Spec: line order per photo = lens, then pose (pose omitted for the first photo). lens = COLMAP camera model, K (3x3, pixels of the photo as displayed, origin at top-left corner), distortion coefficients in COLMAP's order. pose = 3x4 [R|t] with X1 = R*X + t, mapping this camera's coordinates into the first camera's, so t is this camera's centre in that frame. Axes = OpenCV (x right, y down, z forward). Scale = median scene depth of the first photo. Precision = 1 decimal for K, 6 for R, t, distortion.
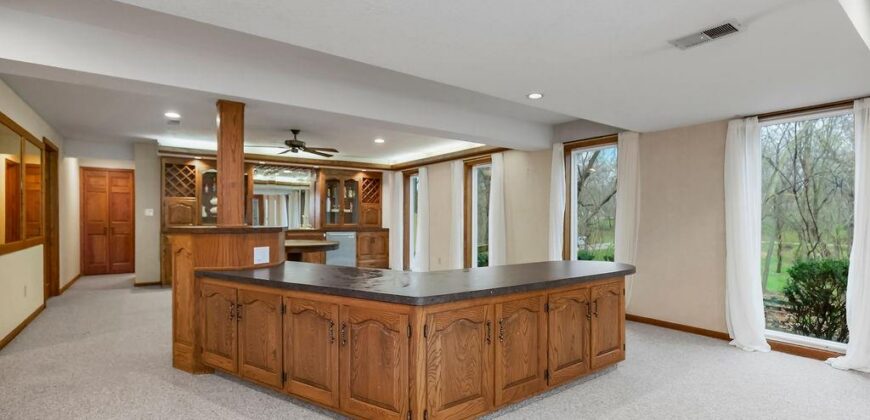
lens RADIAL K [[401.9, 0, 434.7], [0, 401.9, 218.1], [0, 0, 1]] dist [-0.009156, 0.003437]
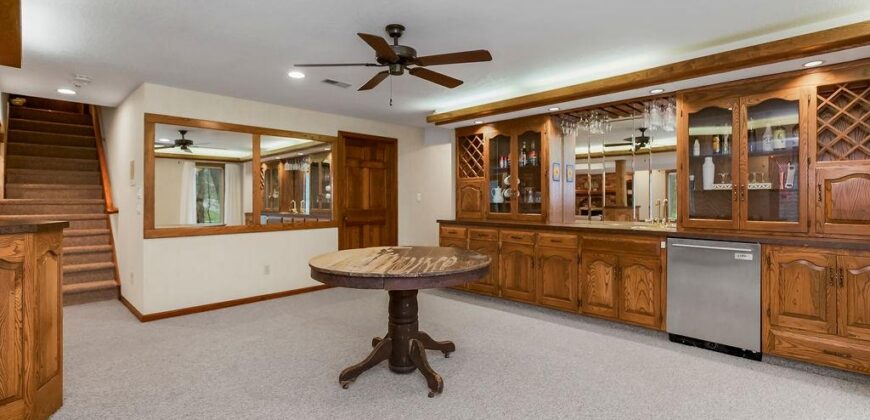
lens RADIAL K [[401.9, 0, 447.6], [0, 401.9, 198.8], [0, 0, 1]] dist [-0.009156, 0.003437]
pose [[0.190674, -0.006530, -0.981632, 0.115102], [0.002819, 0.999977, -0.006104, -0.005562], [0.981649, -0.001603, 0.190688, 0.773152]]
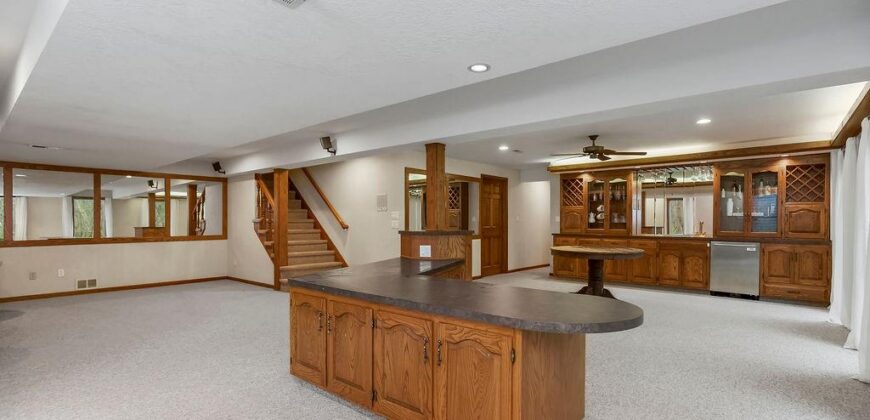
lens RADIAL K [[401.9, 0, 452.3], [0, 401.9, 225.0], [0, 0, 1]] dist [-0.009156, 0.003437]
pose [[0.269920, 0.006645, -0.962860, 0.411984], [-0.000341, 0.999977, 0.006805, -0.003605], [0.962883, -0.001508, 0.269916, 0.311924]]
